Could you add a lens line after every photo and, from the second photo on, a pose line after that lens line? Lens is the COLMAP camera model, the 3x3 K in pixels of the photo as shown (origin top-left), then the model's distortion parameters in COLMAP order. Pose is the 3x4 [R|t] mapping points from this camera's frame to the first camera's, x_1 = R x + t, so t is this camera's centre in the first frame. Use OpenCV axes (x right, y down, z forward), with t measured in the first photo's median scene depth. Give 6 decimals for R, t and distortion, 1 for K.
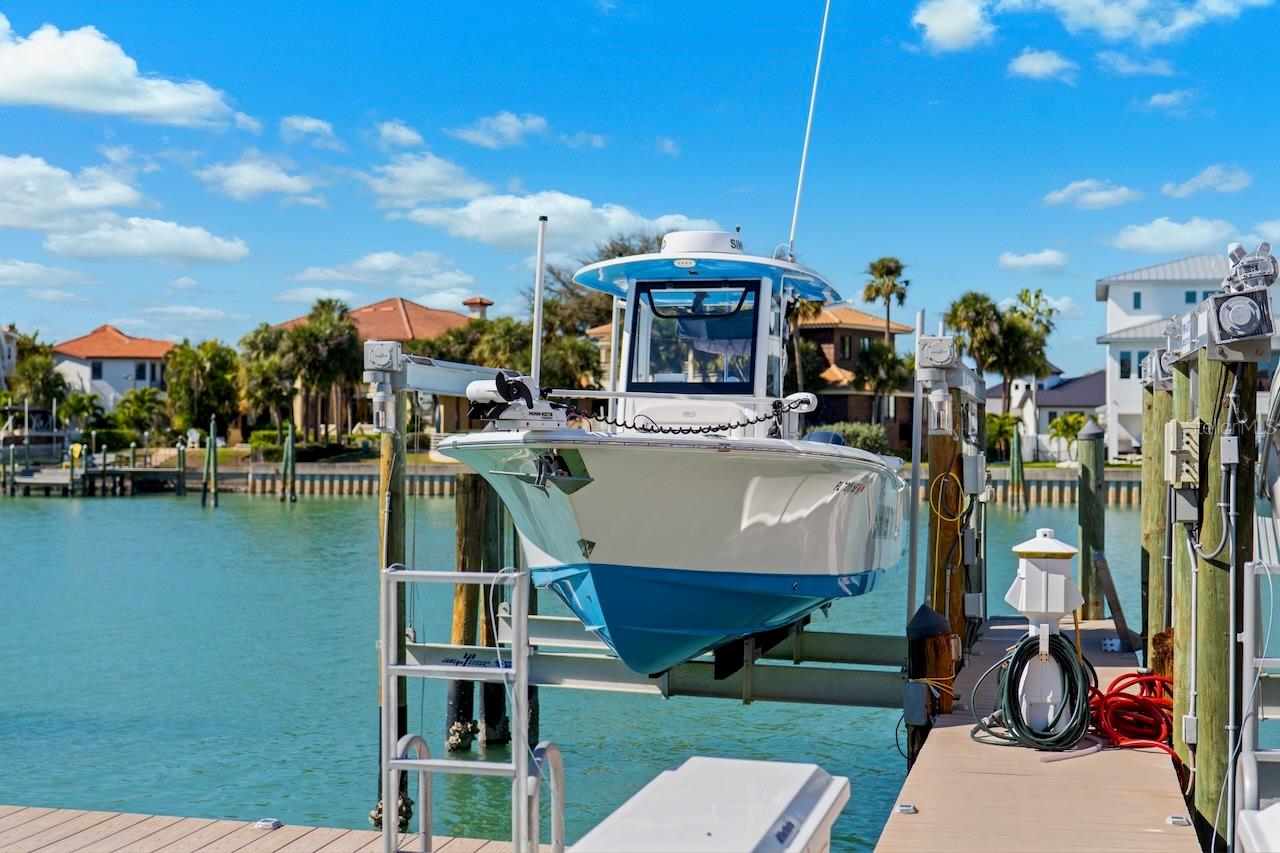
lens RADIAL K [[1734.1, 0, 643.7], [0, 1734.1, 426.3], [0, 0, 1]] dist [-0.014886, 0.000000]
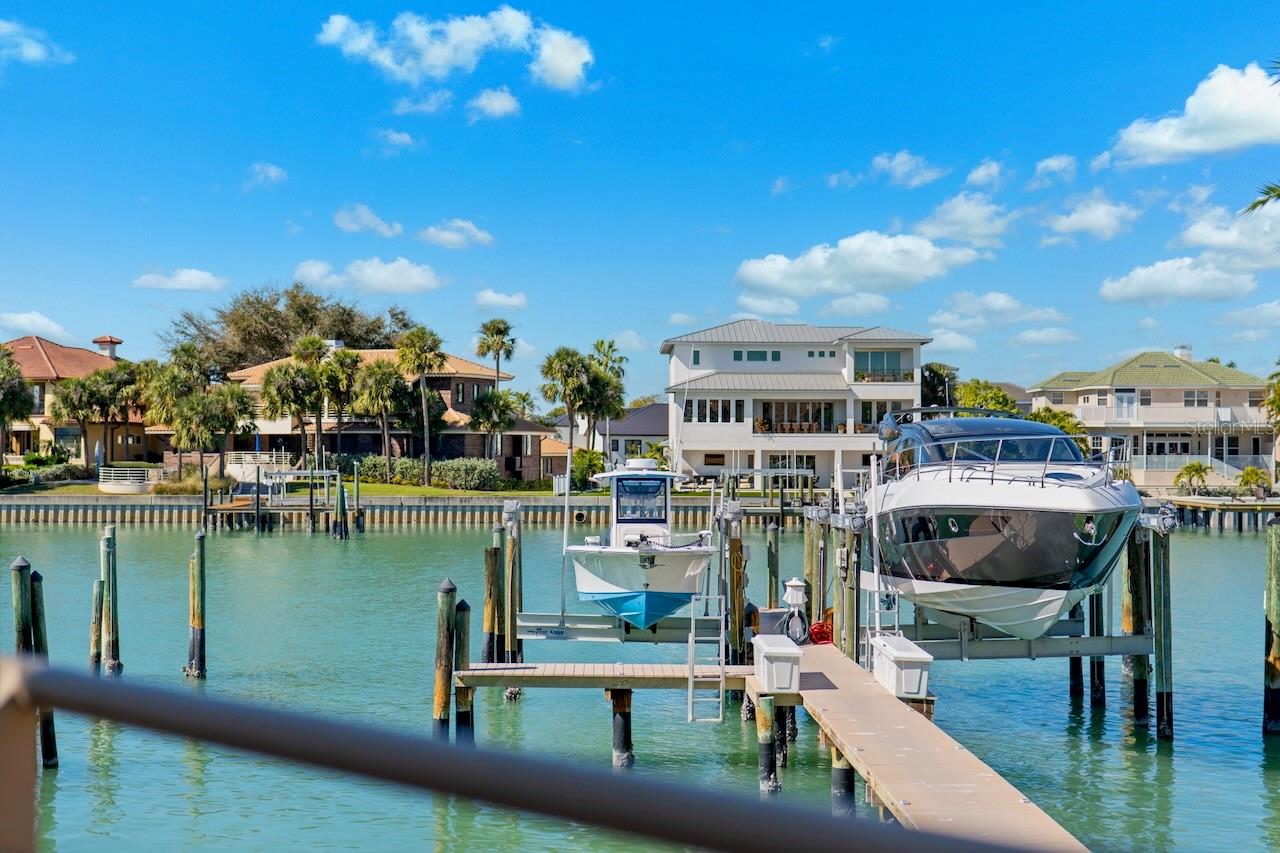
lens RADIAL K [[1734.1, 0, 638.1], [0, 1734.1, 426.7], [0, 0, 1]] dist [-0.014886, 0.000000]
pose [[0.964765, 0.002652, 0.263101, -0.080217], [-0.001695, 0.999991, -0.003862, -0.018619], [-0.263109, 0.003279, 0.964761, -0.181387]]
